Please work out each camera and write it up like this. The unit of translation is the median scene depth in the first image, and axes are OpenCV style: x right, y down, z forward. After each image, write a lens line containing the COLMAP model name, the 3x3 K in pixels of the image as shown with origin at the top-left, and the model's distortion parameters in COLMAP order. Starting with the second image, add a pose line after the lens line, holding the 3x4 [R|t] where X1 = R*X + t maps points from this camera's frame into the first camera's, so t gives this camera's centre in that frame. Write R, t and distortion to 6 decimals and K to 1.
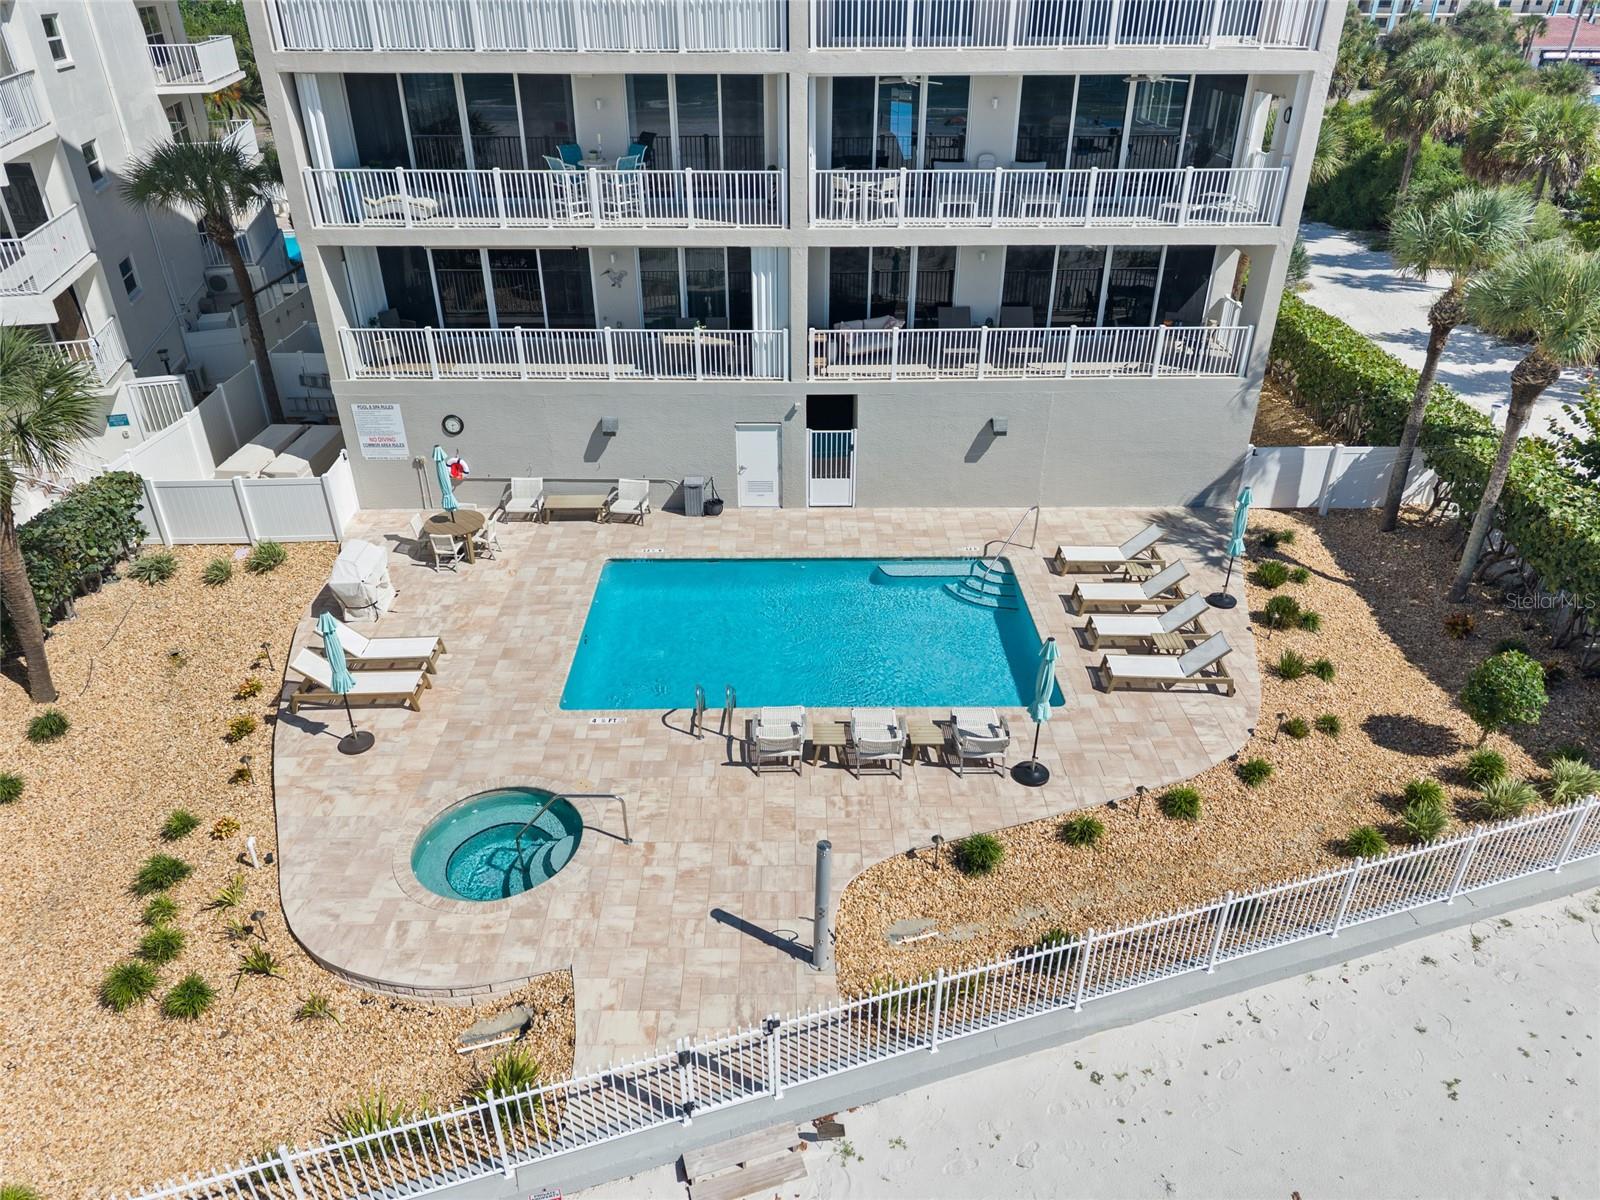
lens RADIAL K [[1071.1, 0, 803.5], [0, 1071.1, 587.8], [0, 0, 1]] dist [0.123119, -0.228724]
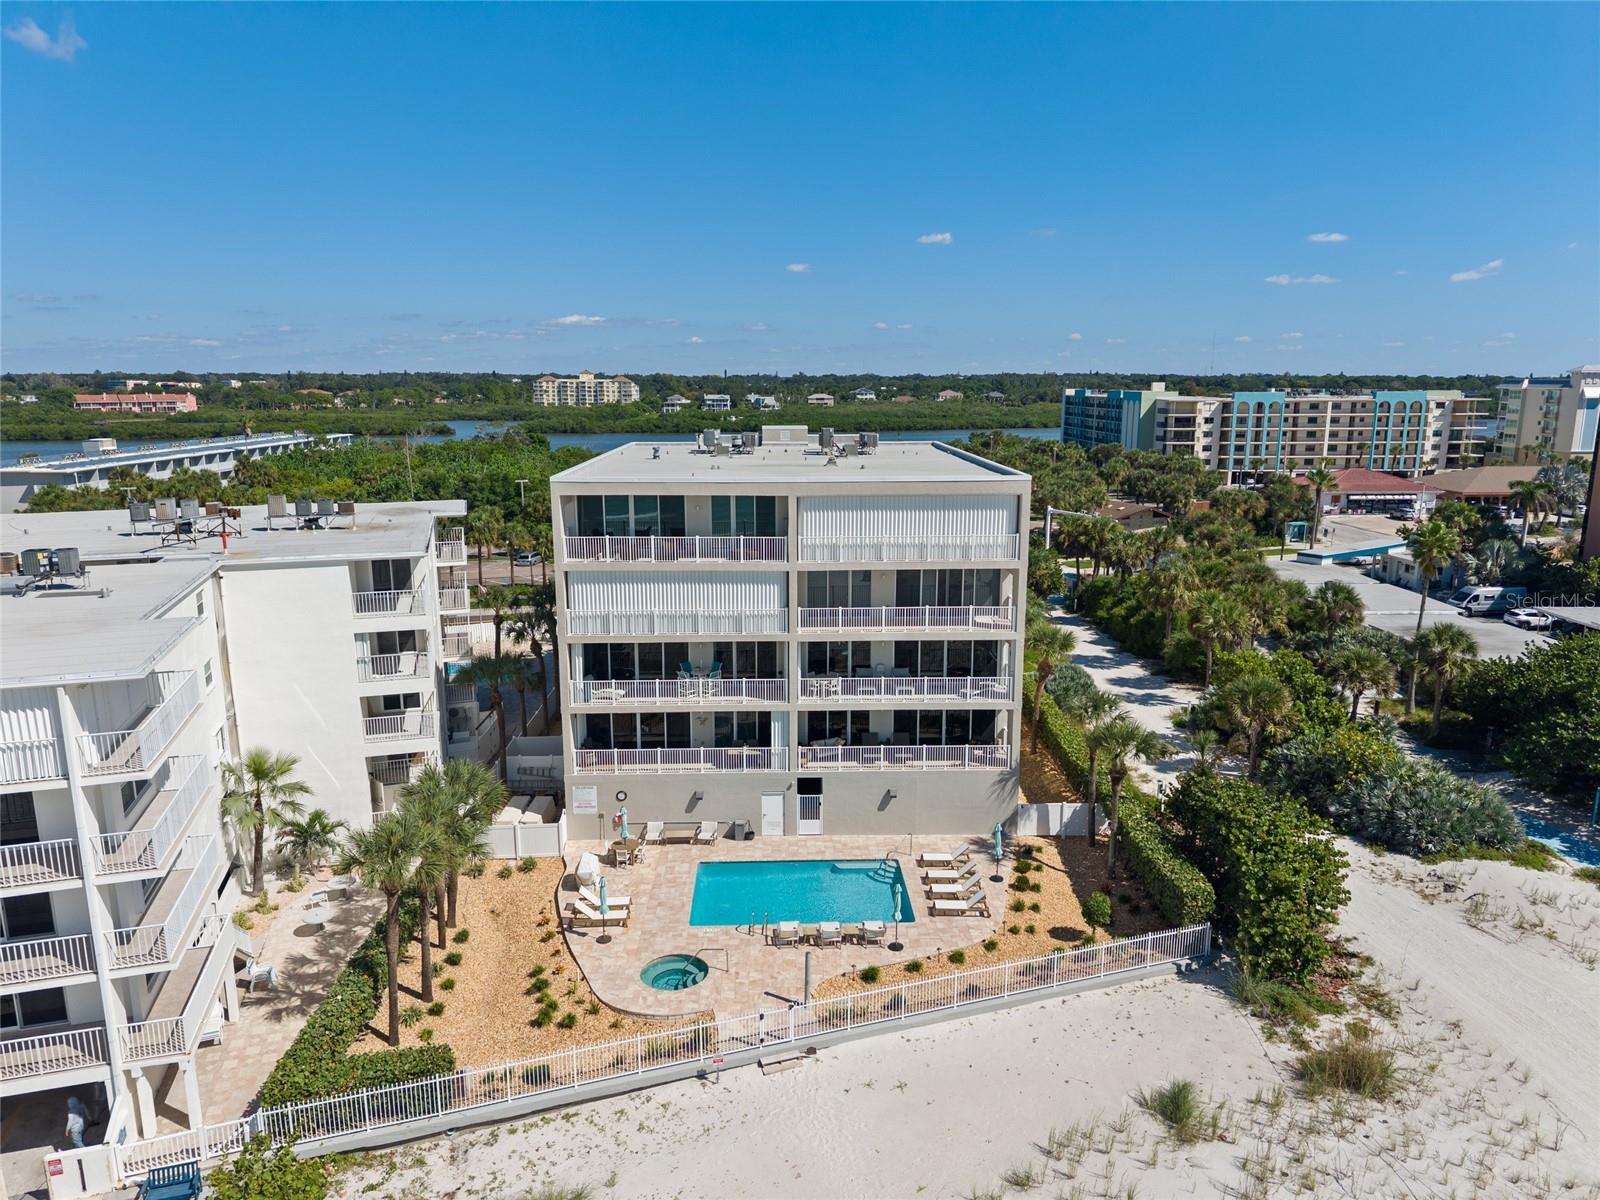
lens RADIAL K [[1071.1, 0, 803.5], [0, 1071.1, 587.8], [0, 0, 1]] dist [0.123119, -0.228724]
pose [[0.999821, -0.005719, 0.018016, -0.021076], [0.011152, 0.948055, -0.317912, 0.134109], [-0.015262, 0.318056, 0.947949, -1.105661]]
